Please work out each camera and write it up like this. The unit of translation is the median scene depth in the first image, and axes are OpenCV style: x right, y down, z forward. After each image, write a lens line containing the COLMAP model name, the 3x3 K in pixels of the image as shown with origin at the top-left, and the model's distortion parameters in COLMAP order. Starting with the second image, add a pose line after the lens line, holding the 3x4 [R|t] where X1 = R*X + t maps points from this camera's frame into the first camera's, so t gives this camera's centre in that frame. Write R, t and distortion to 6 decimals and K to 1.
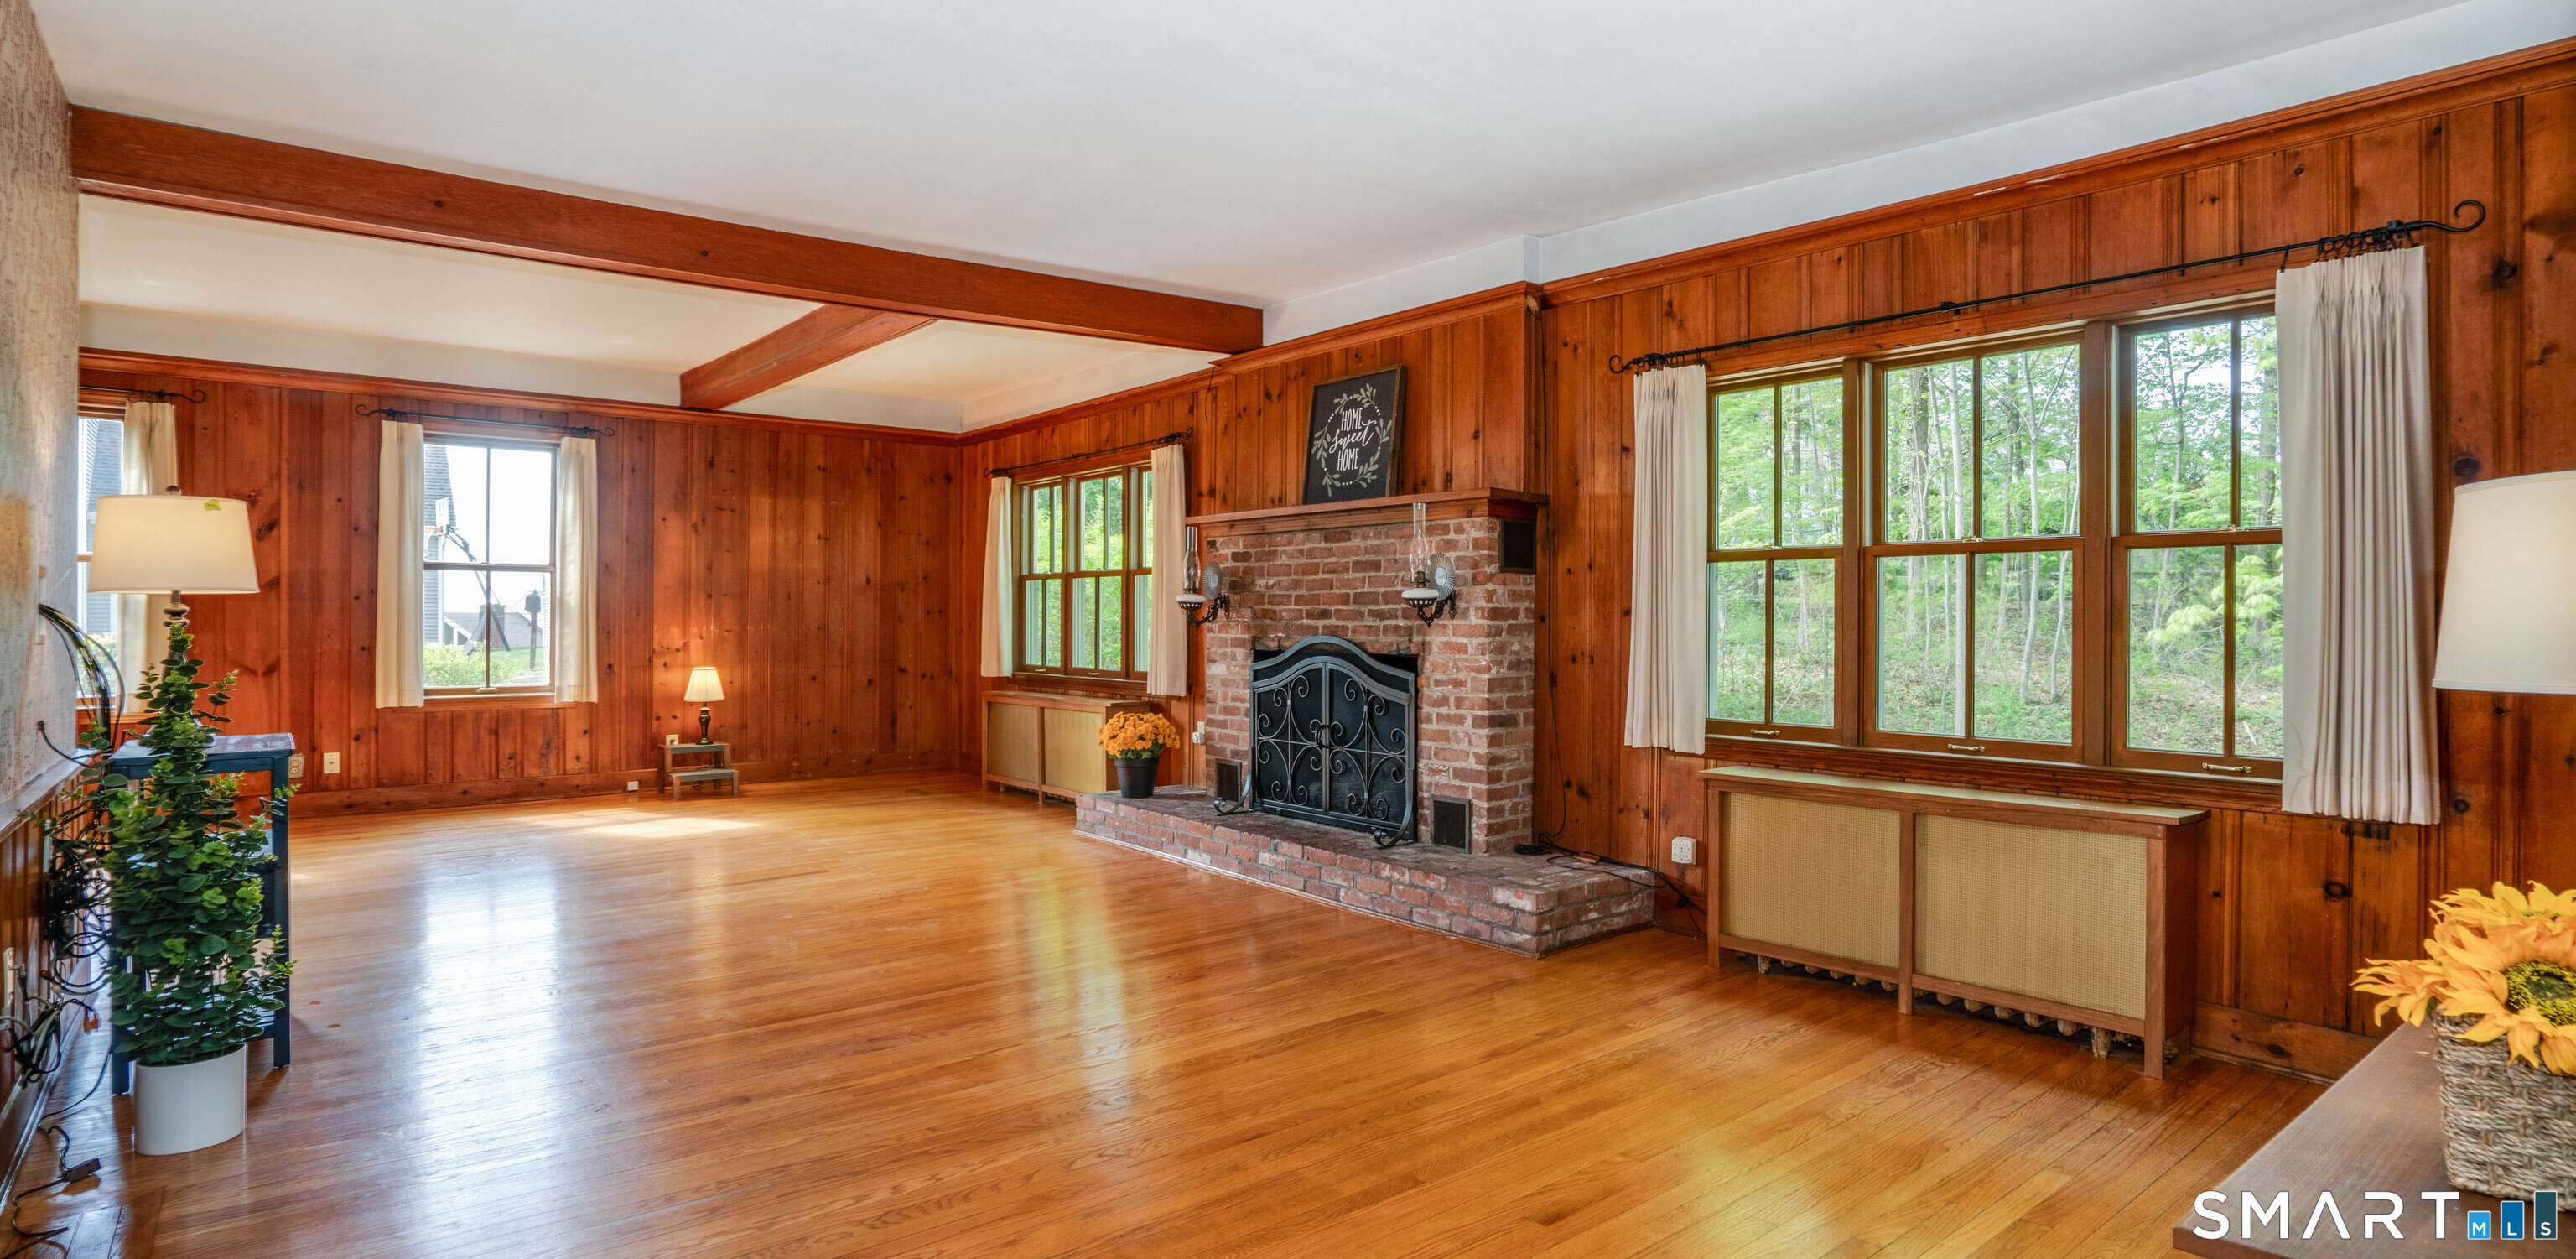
lens RADIAL K [[1297.1, 0, 1288.0], [0, 1297.1, 629.5], [0, 0, 1]] dist [-0.003420, -0.000652]
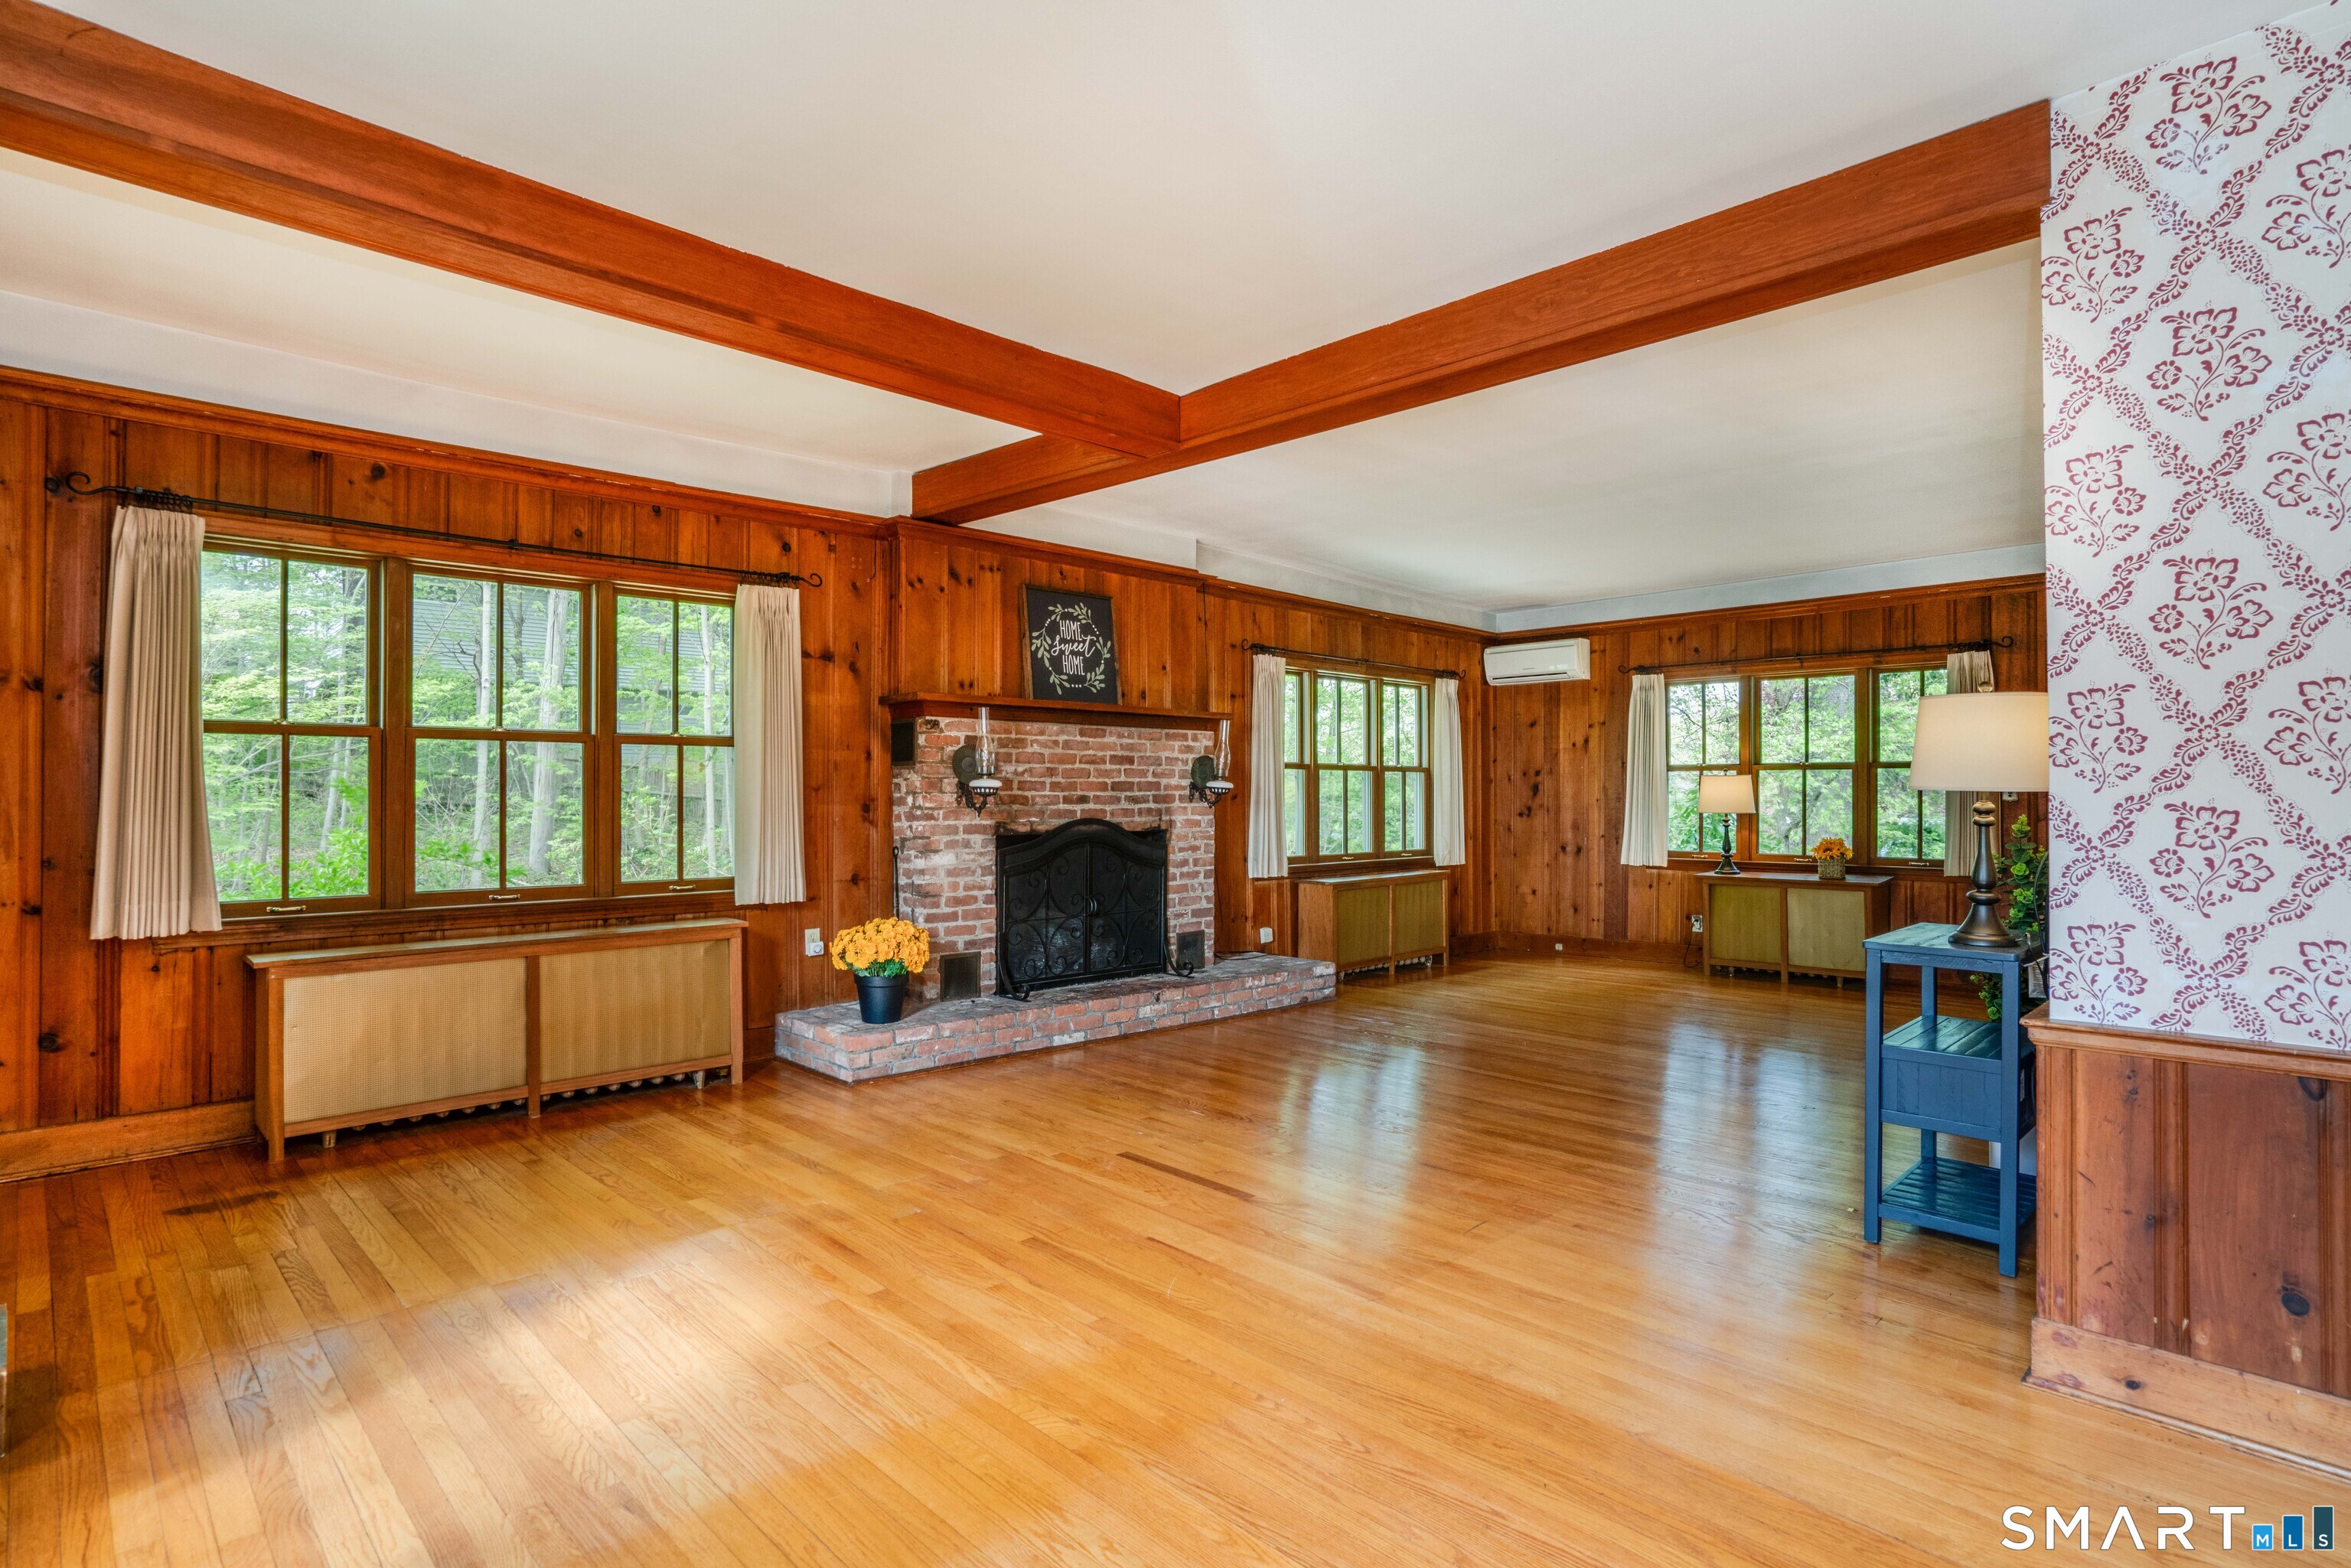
lens RADIAL K [[1211.5, 0, 1175.5], [0, 1211.5, 784.0], [0, 0, 1]] dist [-0.001815, 0.000382]
pose [[-0.087659, 0.001350, 0.996150, -0.981847], [0.004934, 0.999987, -0.000921, -0.022690], [-0.996138, 0.004834, -0.087665, 0.955700]]
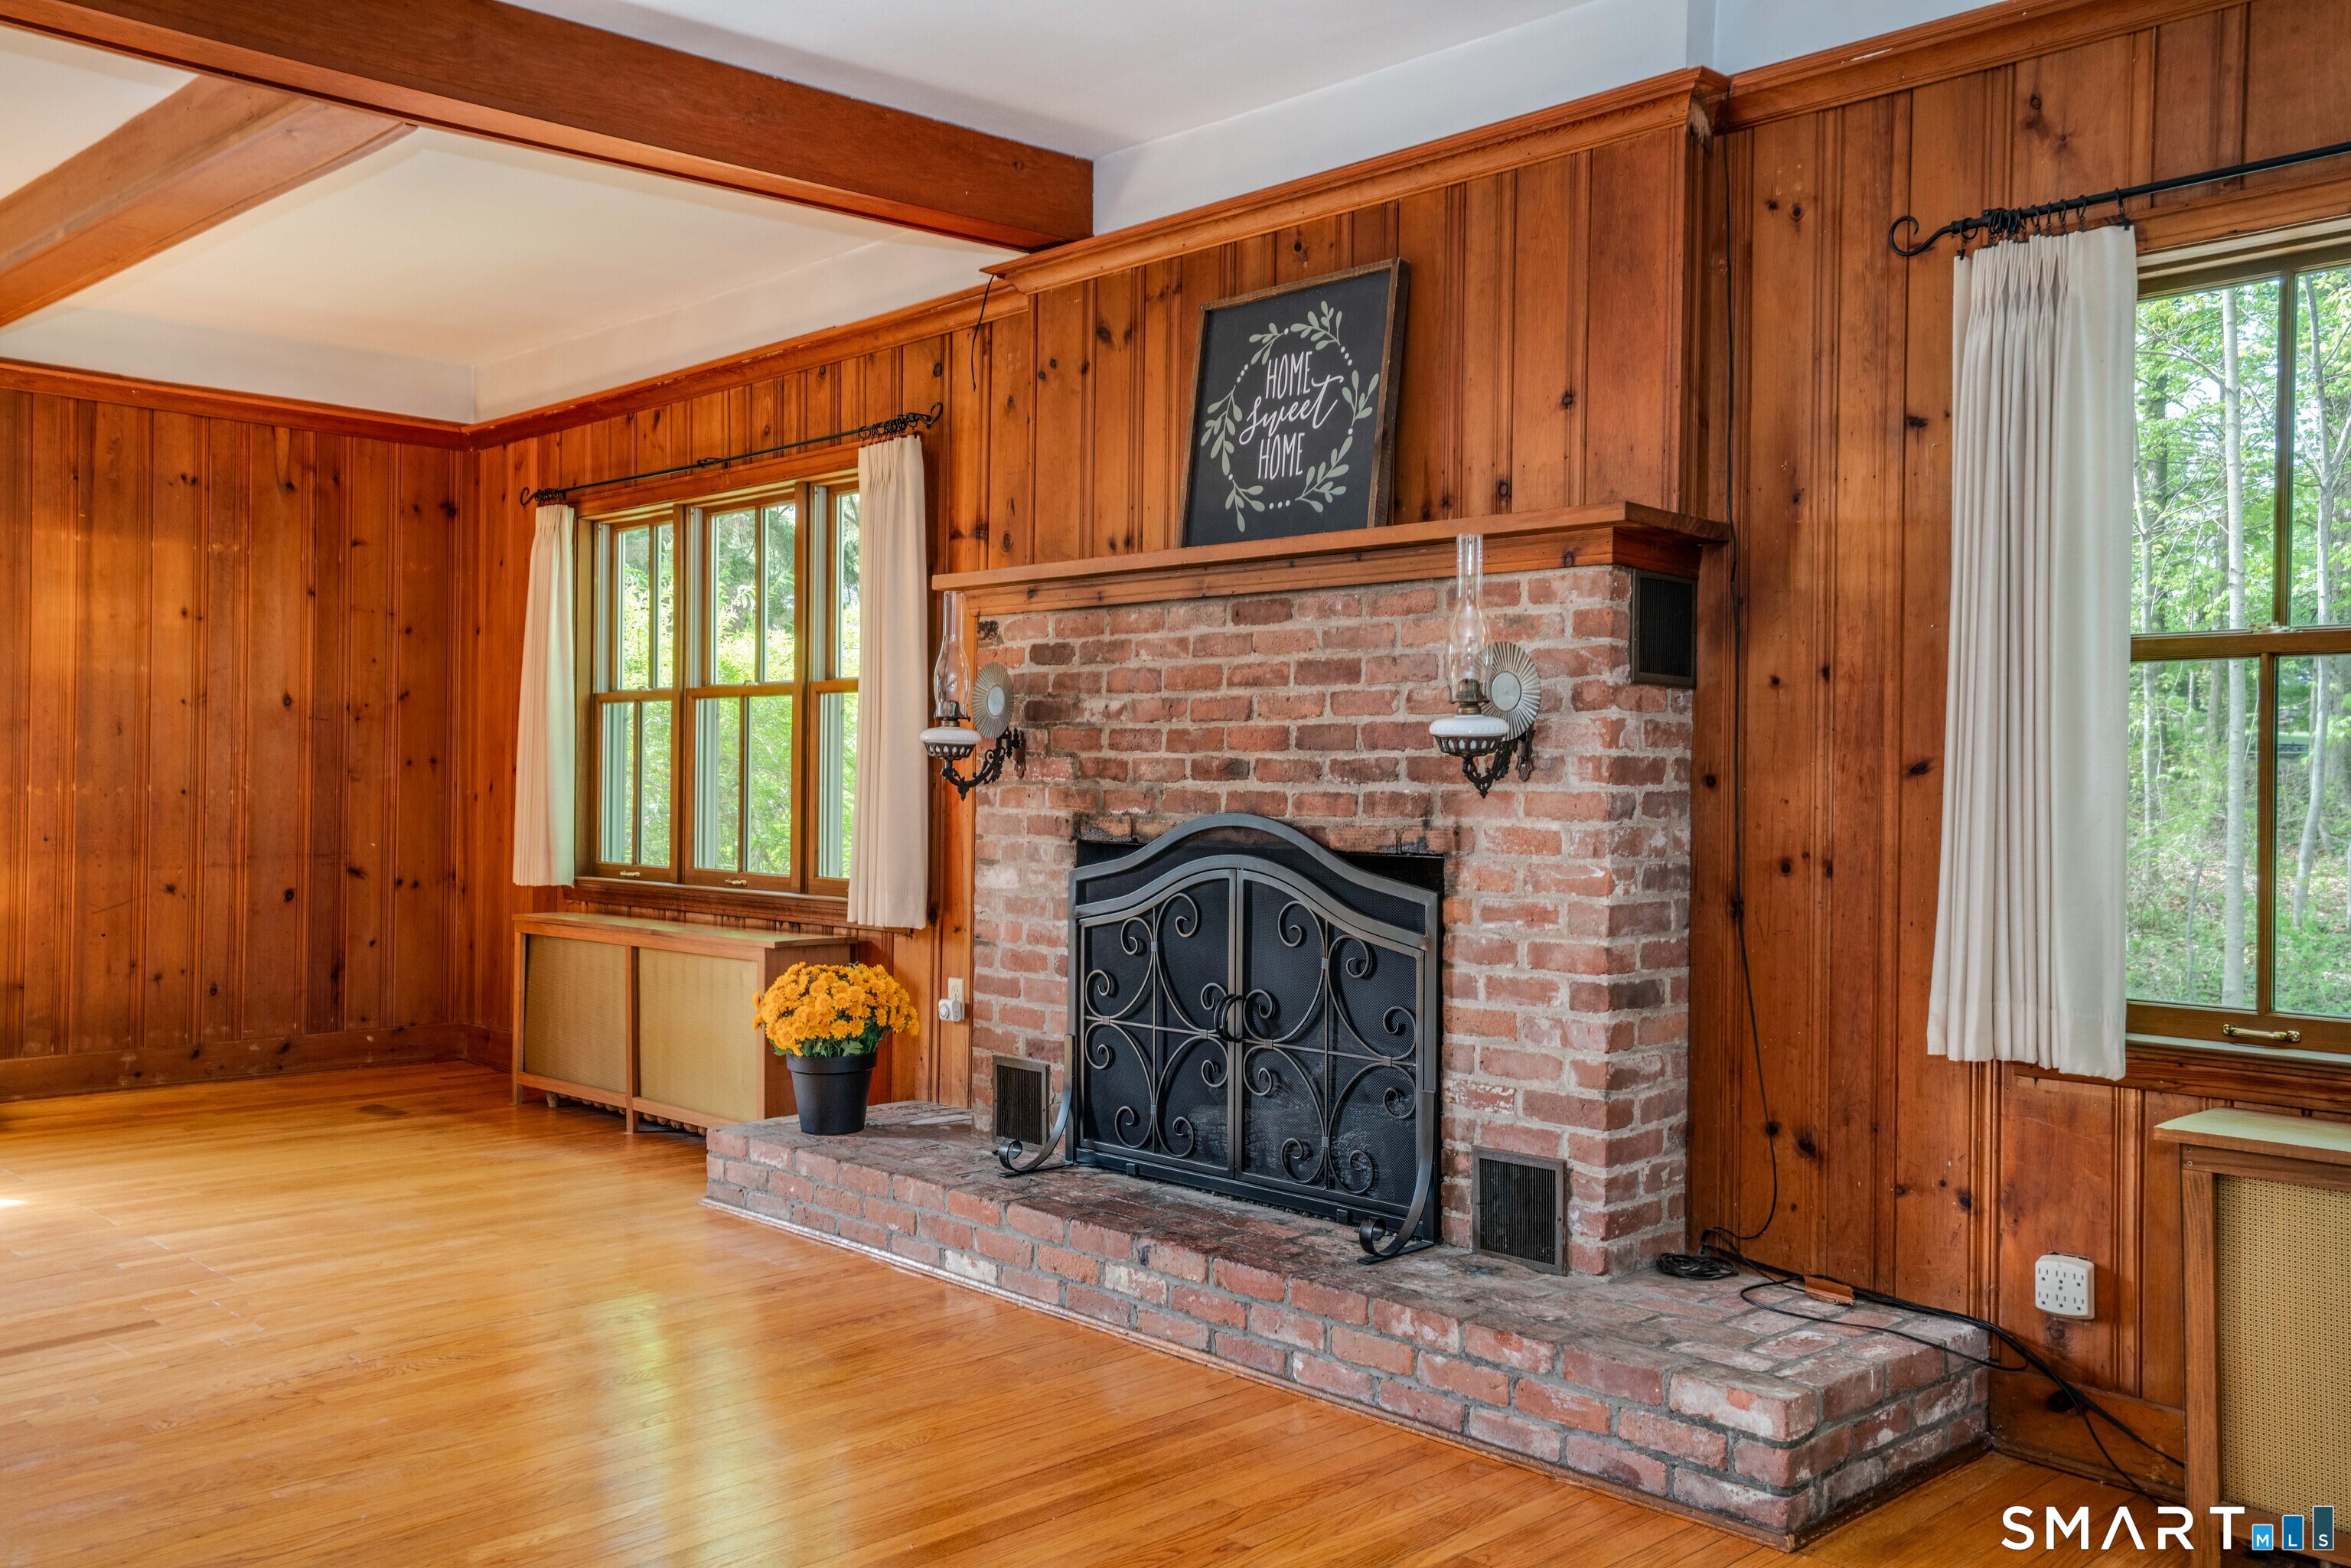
lens RADIAL K [[2012.3, 0, 1181.4], [0, 2012.3, 794.5], [0, 0, 1]] dist [0.067661, 0.006907]
pose [[0.996330, 0.006359, 0.085360, -0.053328], [-0.006197, 0.999978, -0.002158, -0.000565], [-0.085372, 0.001621, 0.996348, 0.227844]]
